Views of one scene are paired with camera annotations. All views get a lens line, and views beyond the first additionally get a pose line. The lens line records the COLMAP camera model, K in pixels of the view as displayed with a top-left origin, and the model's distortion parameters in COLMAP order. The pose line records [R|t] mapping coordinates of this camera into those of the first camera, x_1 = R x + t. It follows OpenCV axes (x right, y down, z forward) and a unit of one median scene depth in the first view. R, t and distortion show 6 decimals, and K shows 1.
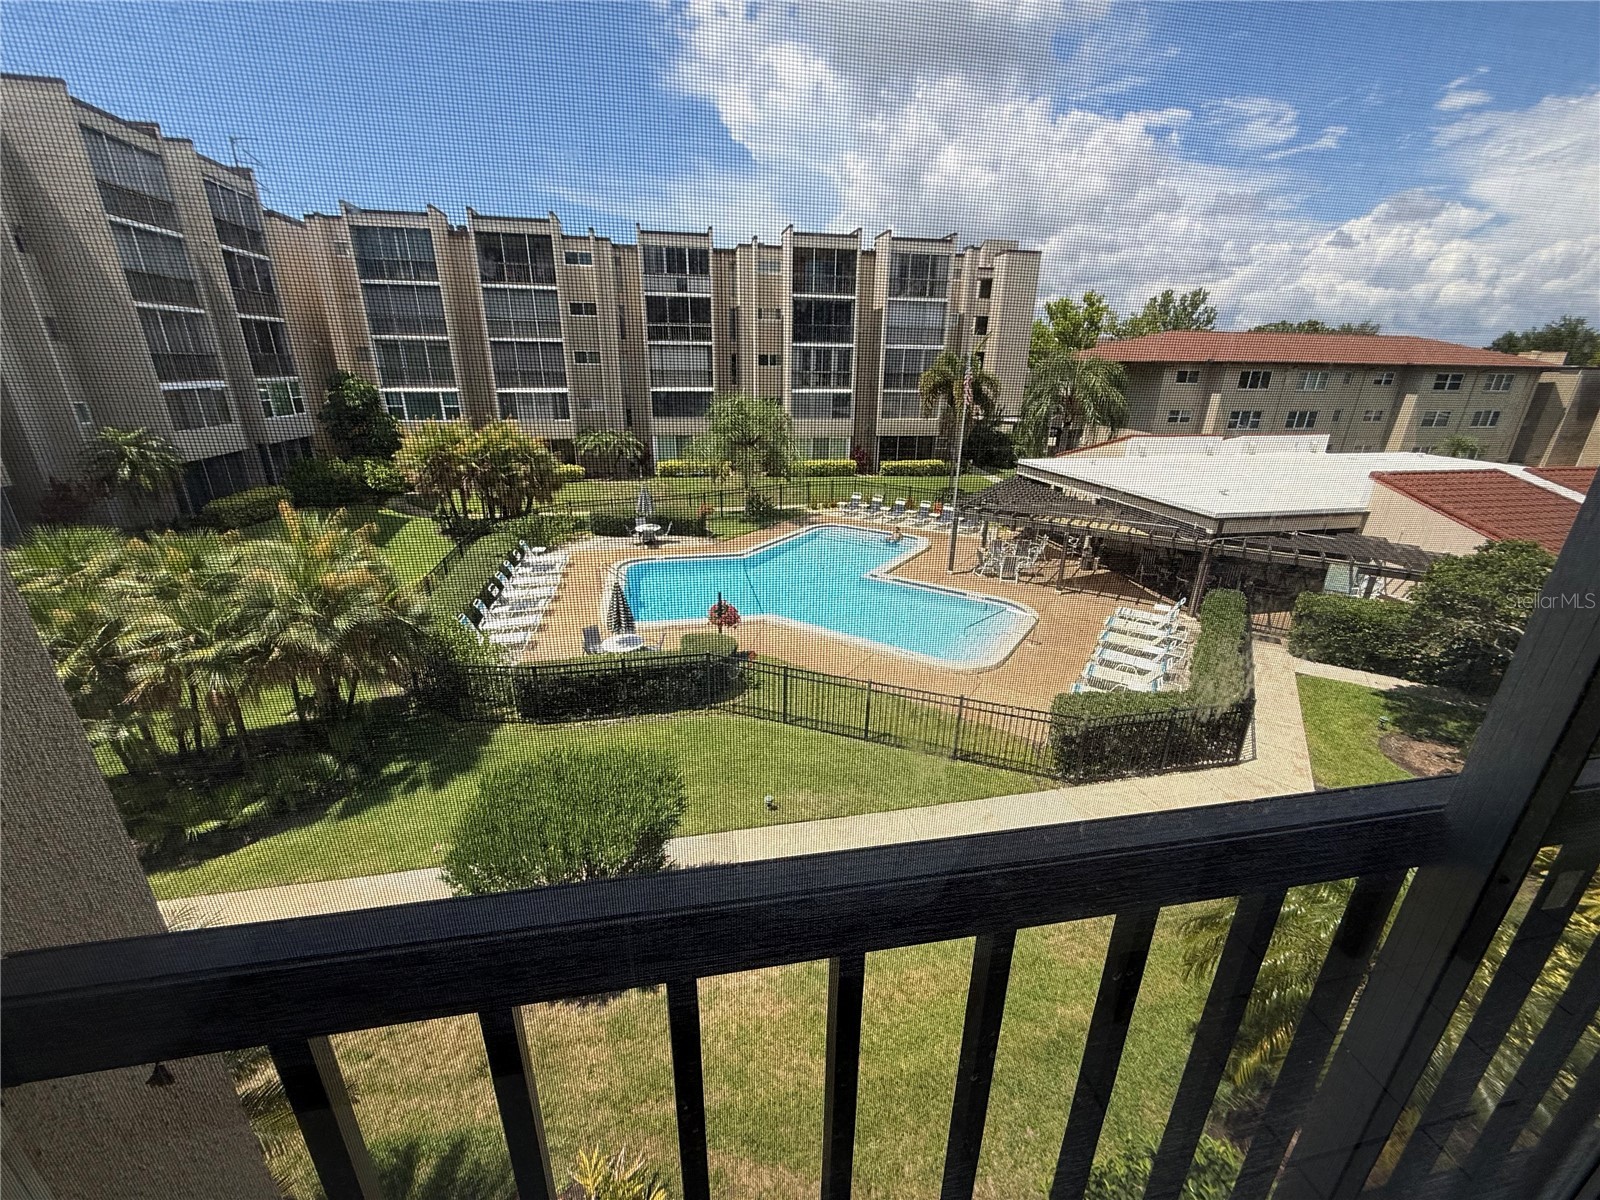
lens RADIAL K [[636.4, 0, 801.9], [0, 636.4, 600.7], [0, 0, 1]] dist [-0.002265, -0.000814]
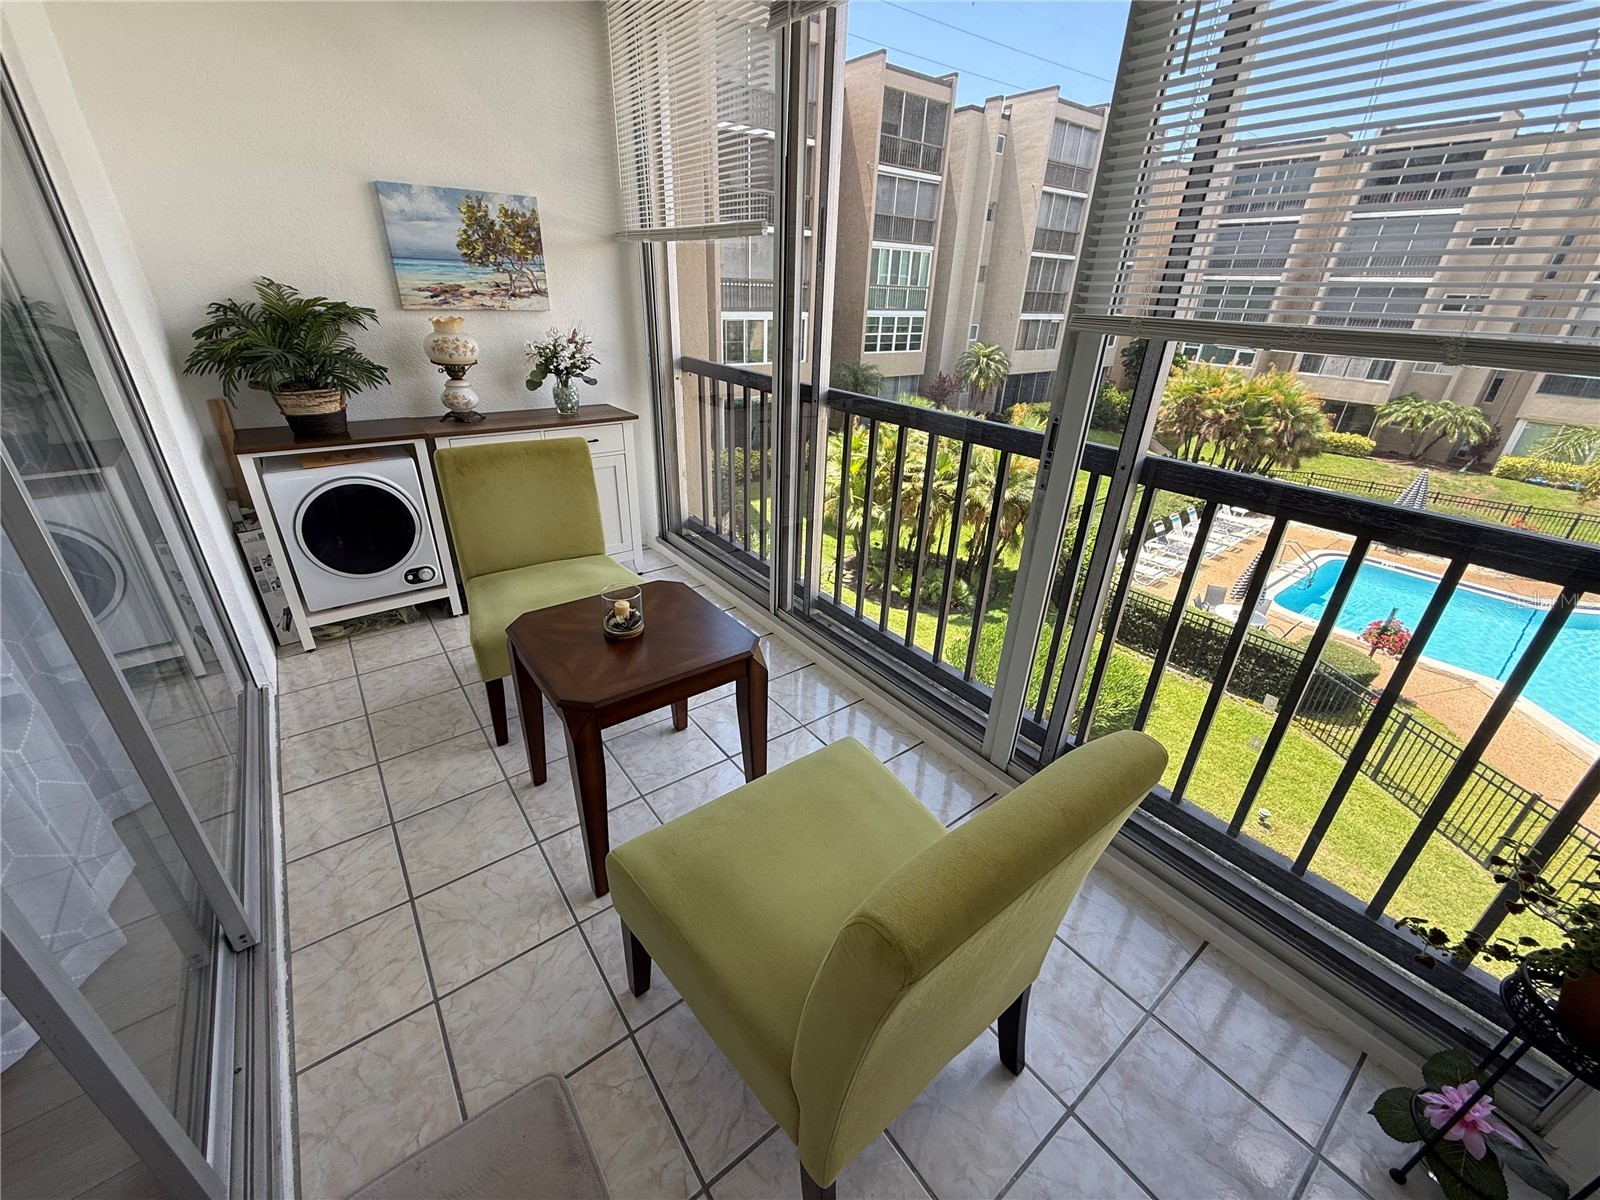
lens RADIAL K [[636.4, 0, 792.2], [0, 636.4, 600.9], [0, 0, 1]] dist [-0.002265, -0.000814]
pose [[0.430750, 0.400412, -0.808780, 0.137807], [-0.337391, 0.902649, 0.267194, 0.015920], [0.837032, 0.157781, 0.523911, -0.033584]]
